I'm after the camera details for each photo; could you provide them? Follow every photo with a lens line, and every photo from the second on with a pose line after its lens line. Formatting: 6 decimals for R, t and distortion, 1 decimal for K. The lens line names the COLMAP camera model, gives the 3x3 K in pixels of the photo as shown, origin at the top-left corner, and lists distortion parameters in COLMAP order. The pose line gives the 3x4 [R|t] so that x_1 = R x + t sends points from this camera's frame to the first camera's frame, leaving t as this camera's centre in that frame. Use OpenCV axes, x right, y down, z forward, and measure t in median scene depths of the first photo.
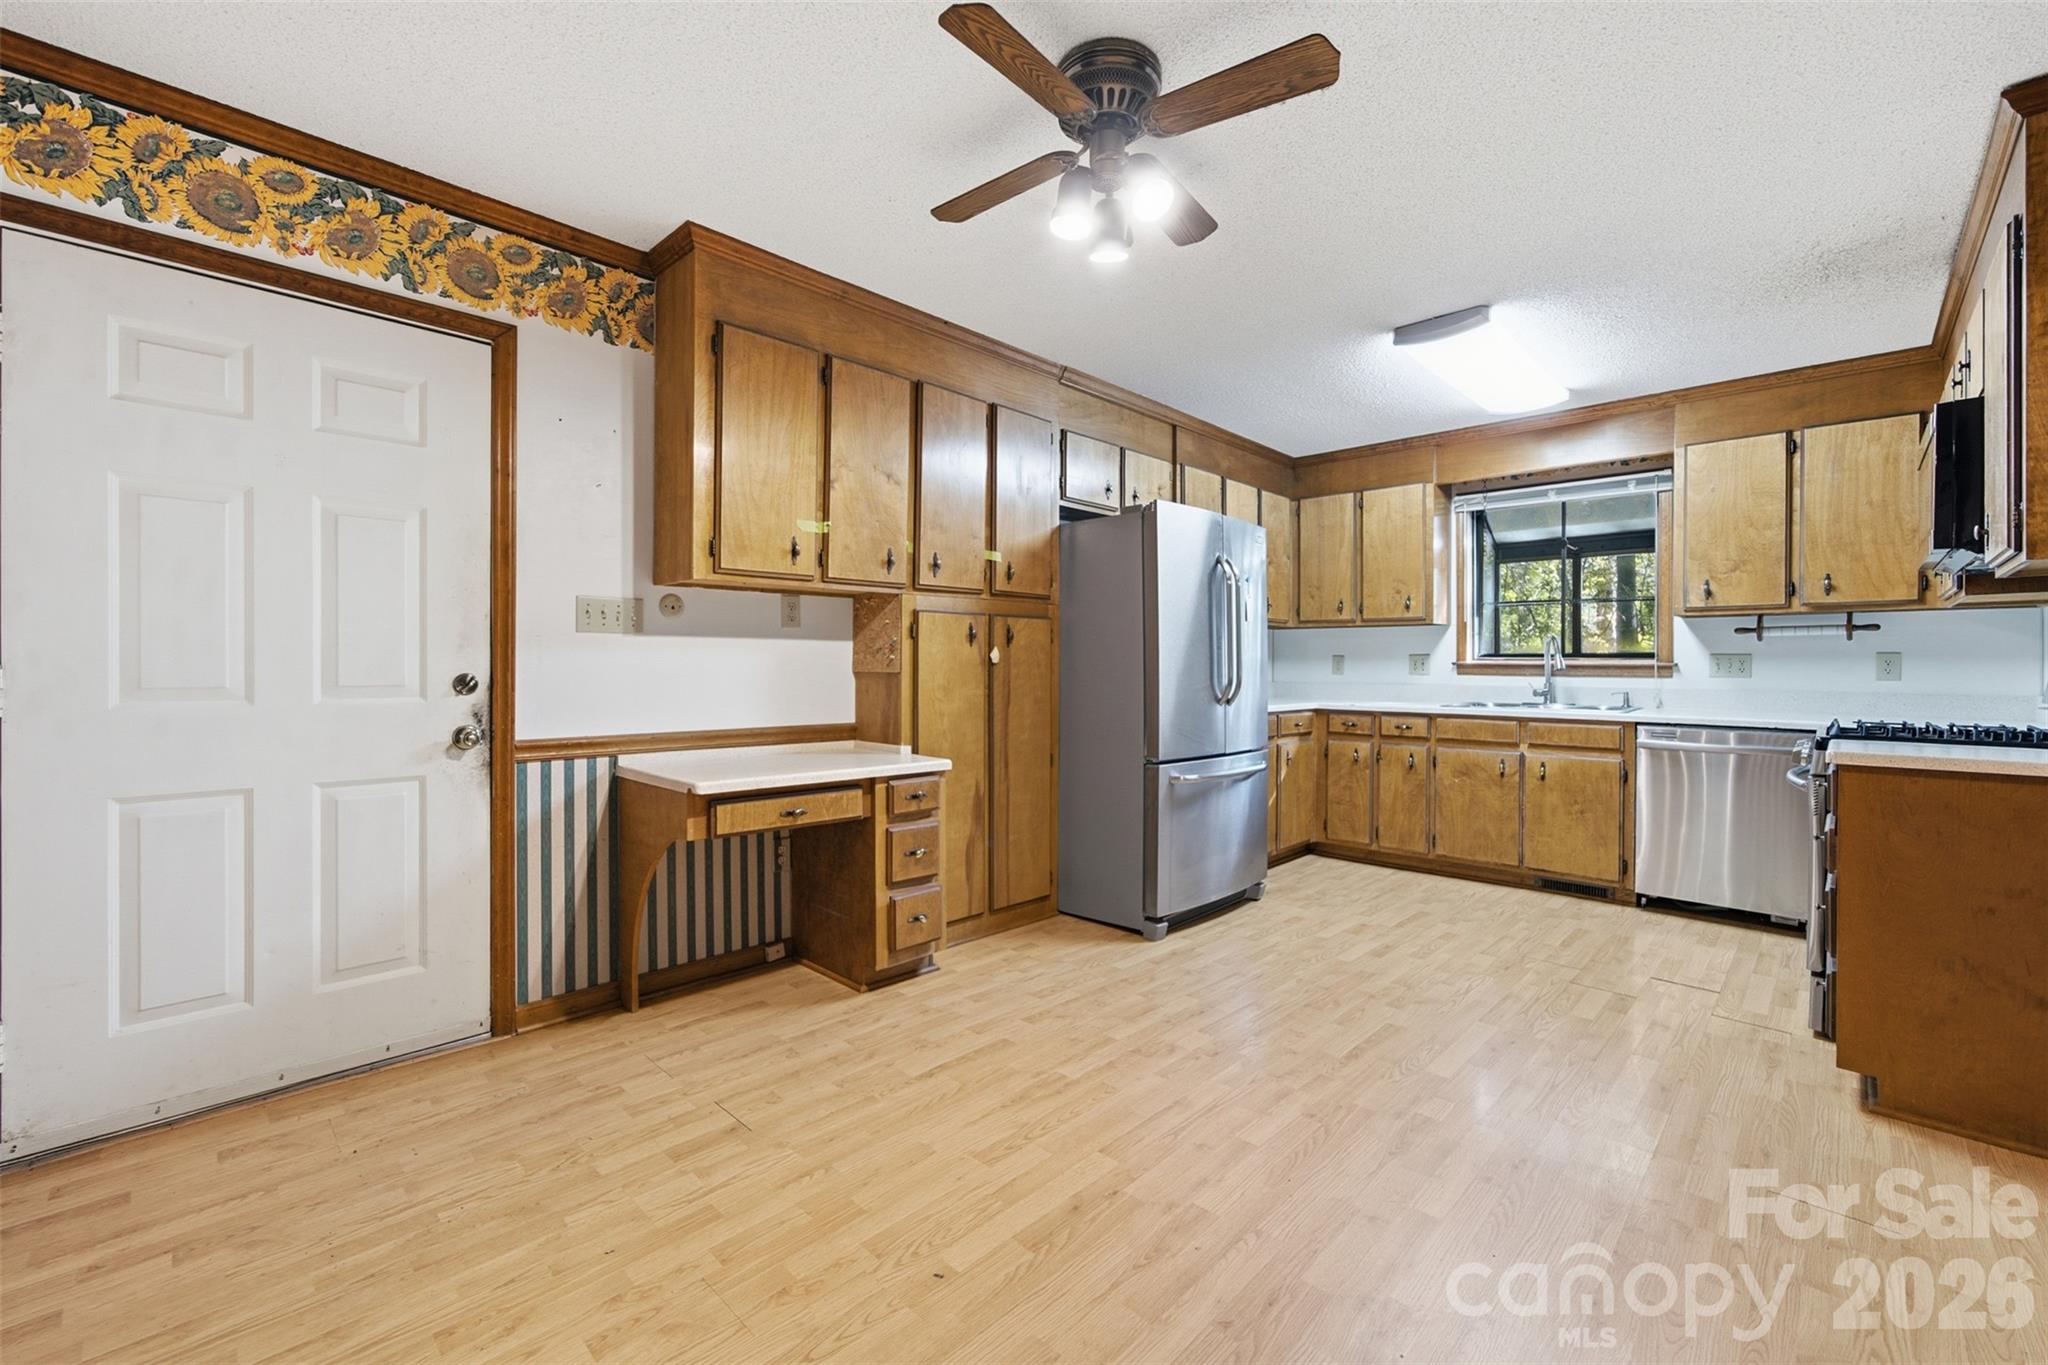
lens RADIAL K [[845.7, 0, 1029.3], [0, 845.7, 674.3], [0, 0, 1]] dist [-0.066711, 0.030754]
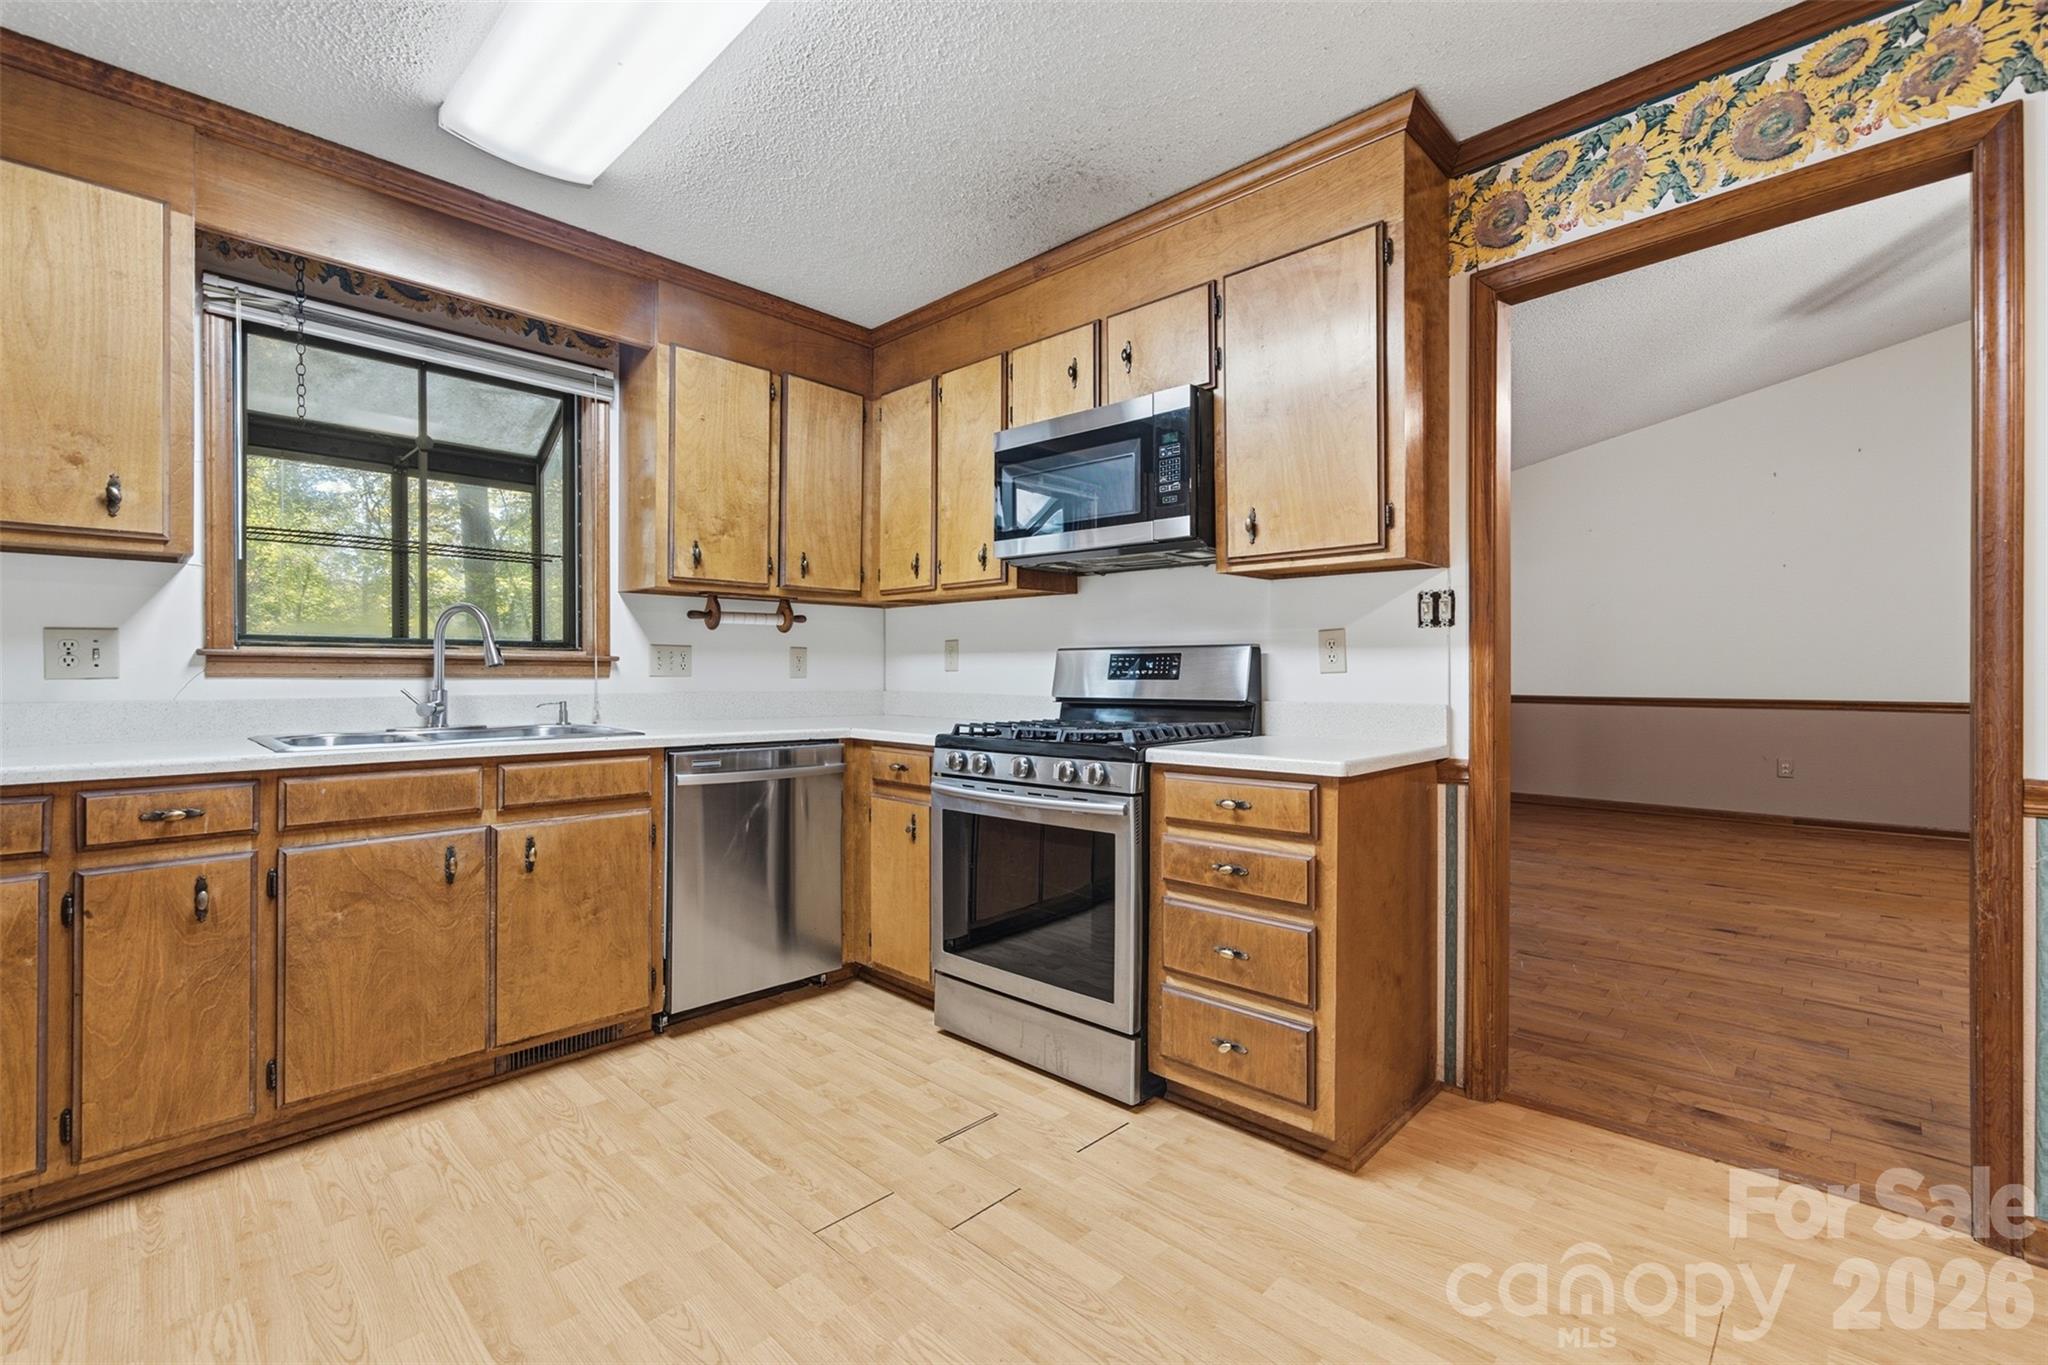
lens RADIAL K [[881.7, 0, 1036.5], [0, 881.7, 672.4], [0, 0, 1]] dist [-0.034018, 0.015759]
pose [[-0.009723, -0.003310, 0.999947, 0.066909], [0.007042, 0.999969, 0.003378, -0.000457], [-0.999928, 0.007075, -0.009700, 0.848145]]
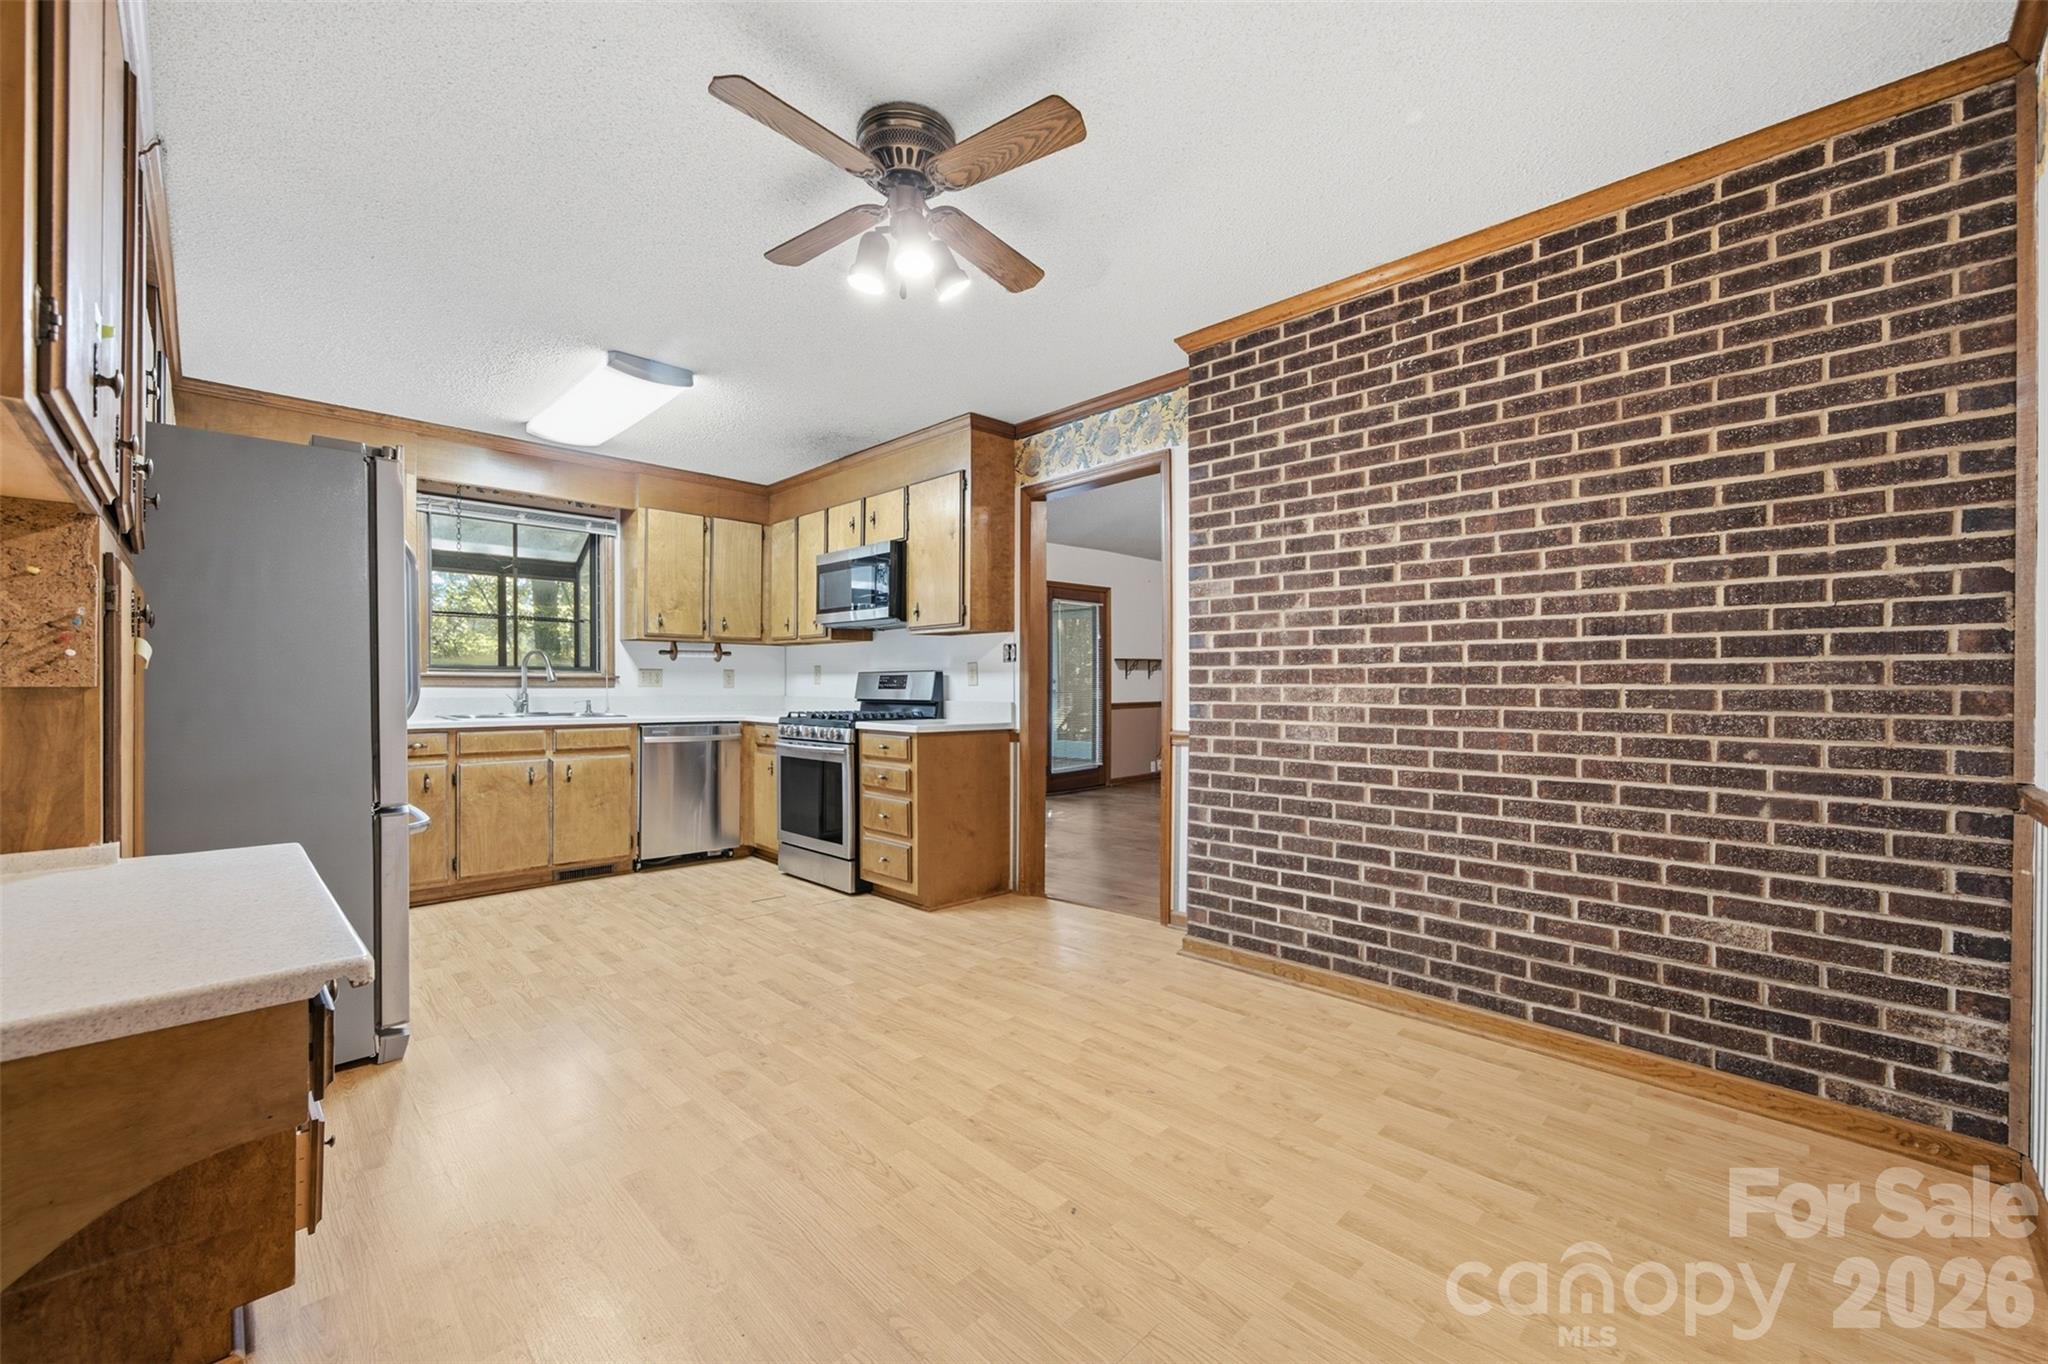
lens RADIAL K [[809.3, 0, 1043.7], [0, 809.3, 690.3], [0, 0, 1]] dist [-0.091752, 0.056129]
pose [[-0.003465, -0.011242, 0.999931, -0.535249], [0.005114, 0.999924, 0.011259, -0.002209], [-0.999981, 0.005153, -0.003407, 0.466165]]
